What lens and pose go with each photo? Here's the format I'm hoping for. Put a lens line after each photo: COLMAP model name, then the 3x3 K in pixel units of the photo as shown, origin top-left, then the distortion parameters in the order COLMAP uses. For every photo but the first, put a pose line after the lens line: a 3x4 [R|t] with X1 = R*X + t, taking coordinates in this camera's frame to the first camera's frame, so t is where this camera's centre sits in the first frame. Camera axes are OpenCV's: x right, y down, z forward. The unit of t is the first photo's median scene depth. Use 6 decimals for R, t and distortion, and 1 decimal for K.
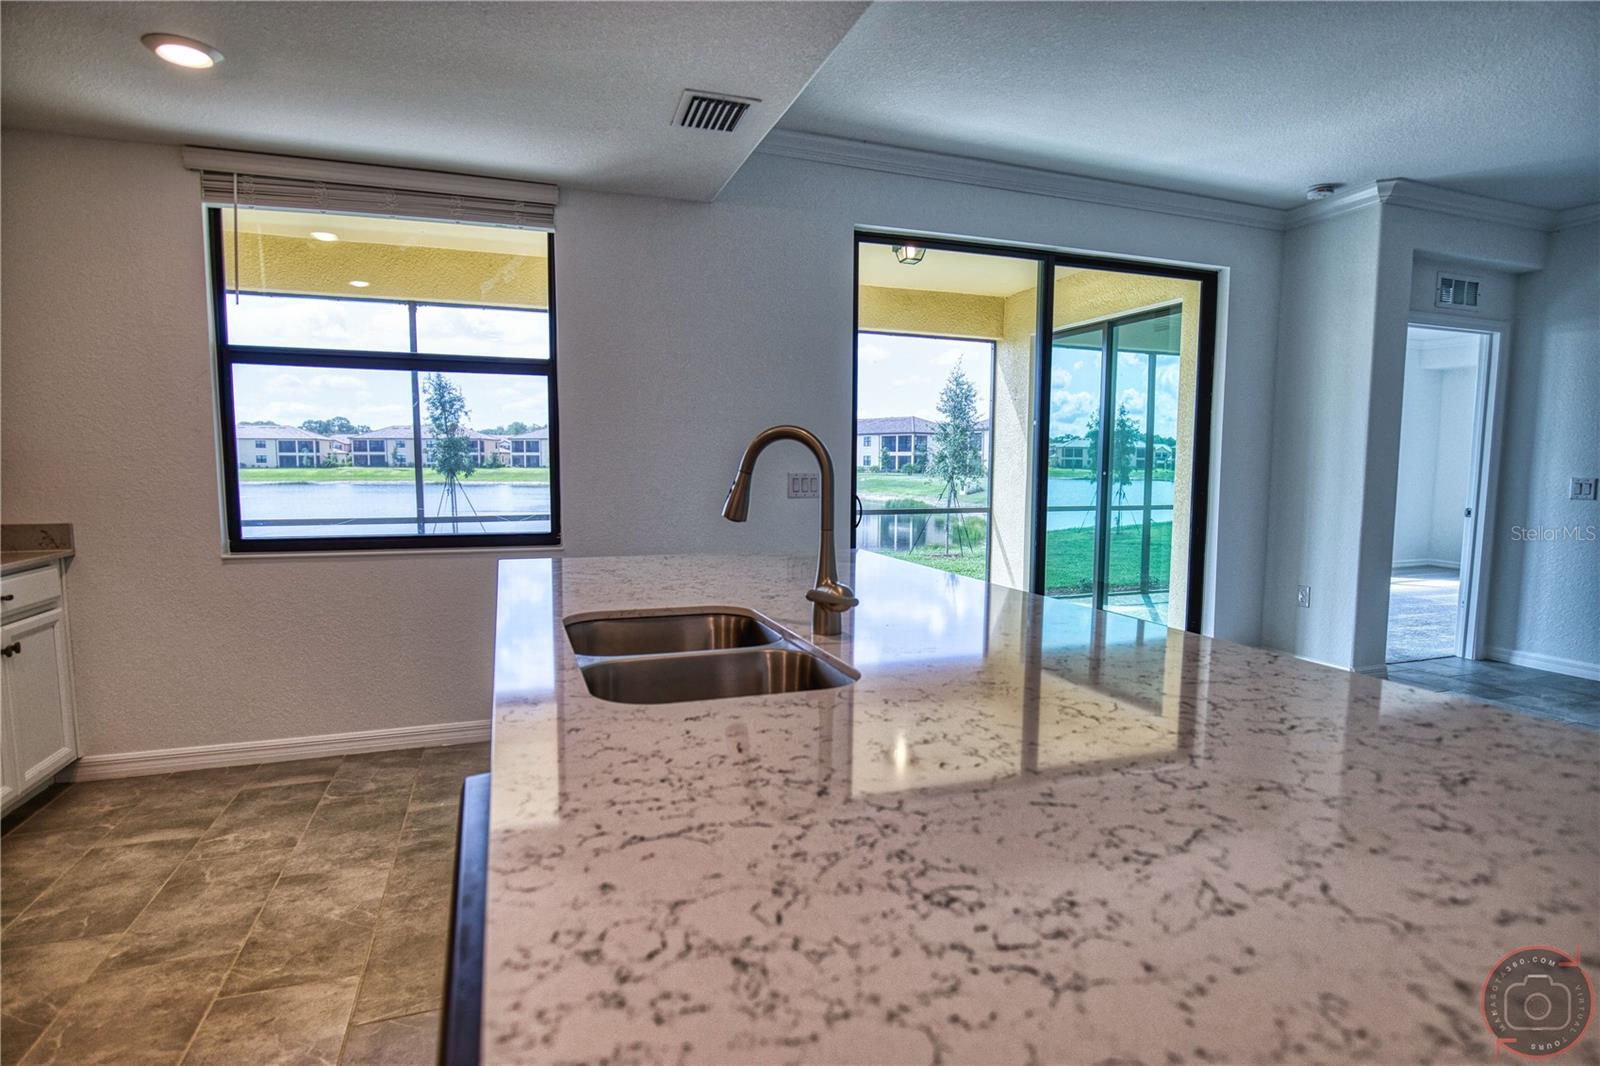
lens RADIAL K [[832.3, 0, 817.2], [0, 832.3, 543.8], [0, 0, 1]] dist [-0.026968, 0.008526]
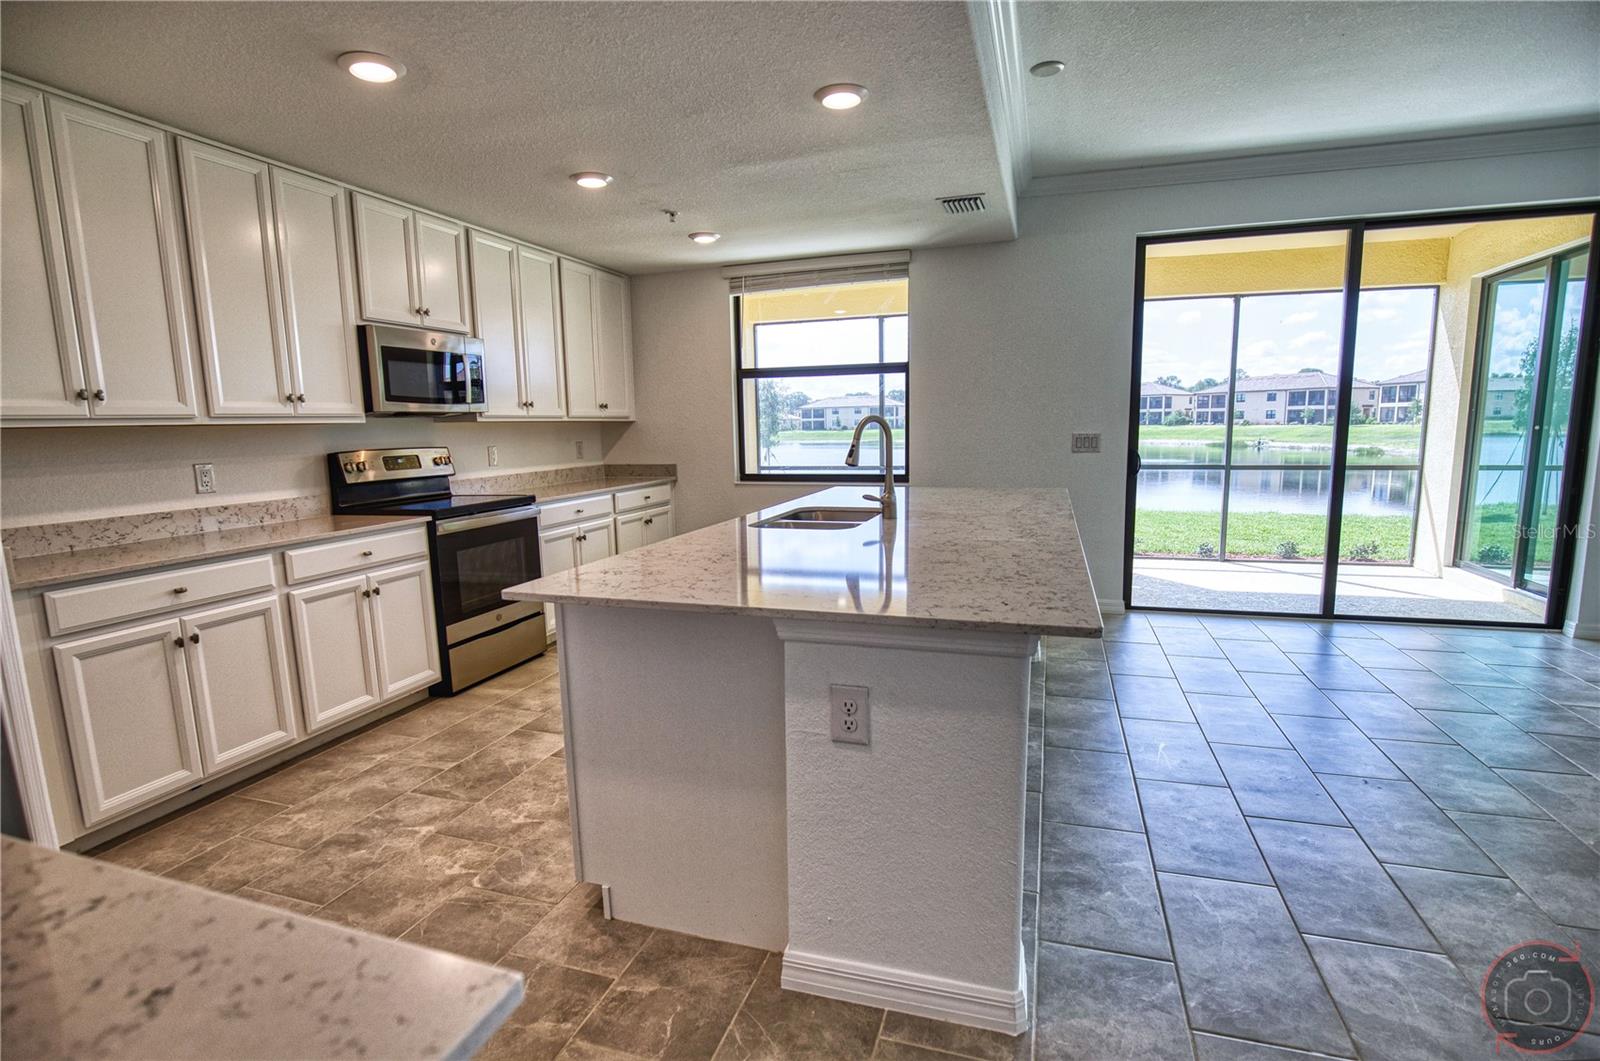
lens RADIAL K [[773.9, 0, 785.1], [0, 773.9, 542.1], [0, 0, 1]] dist [-0.030938, -0.000177]
pose [[0.772441, 0.073284, -0.630844, 0.351249], [-0.036063, 0.996779, 0.071637, 0.014133], [0.634061, -0.032585, 0.772596, -0.215707]]
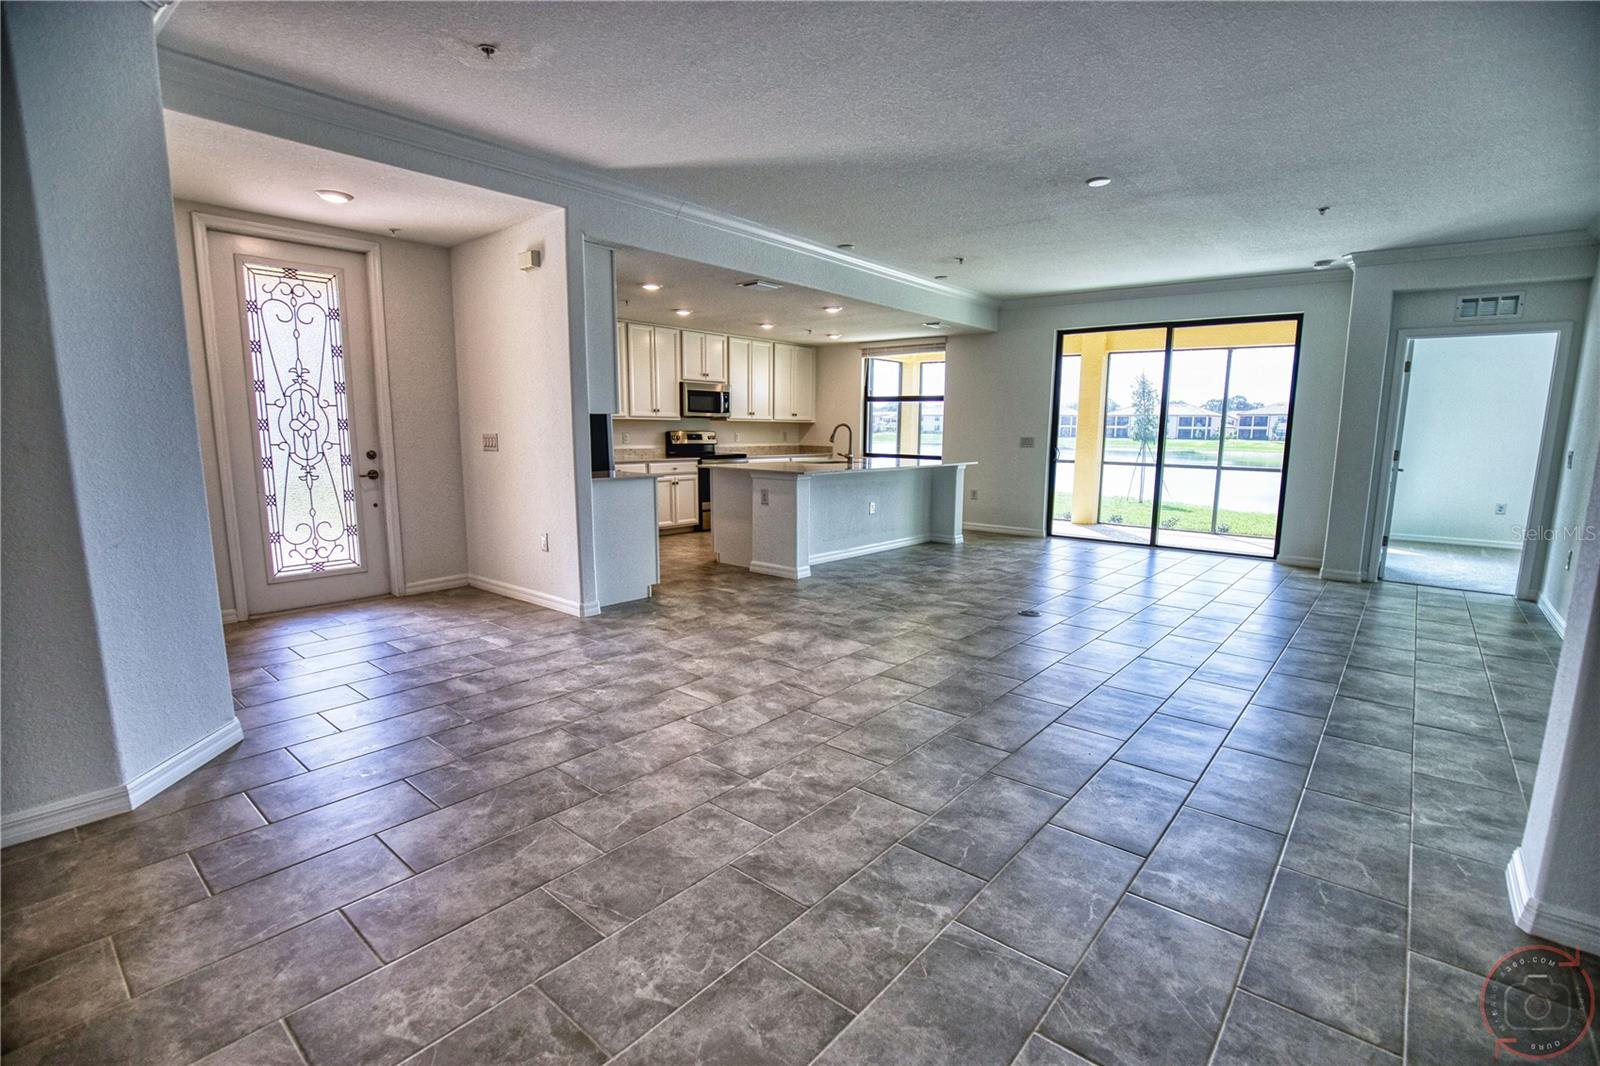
lens RADIAL K [[734.2, 0, 812.4], [0, 734.2, 544.1], [0, 0, 1]] dist [-0.034009, 0.006309]
pose [[0.493089, 0.135971, -0.859288, 1.371062], [-0.092929, 0.990292, 0.103375, 0.054858], [0.865001, 0.028880, 0.500938, -0.527440]]
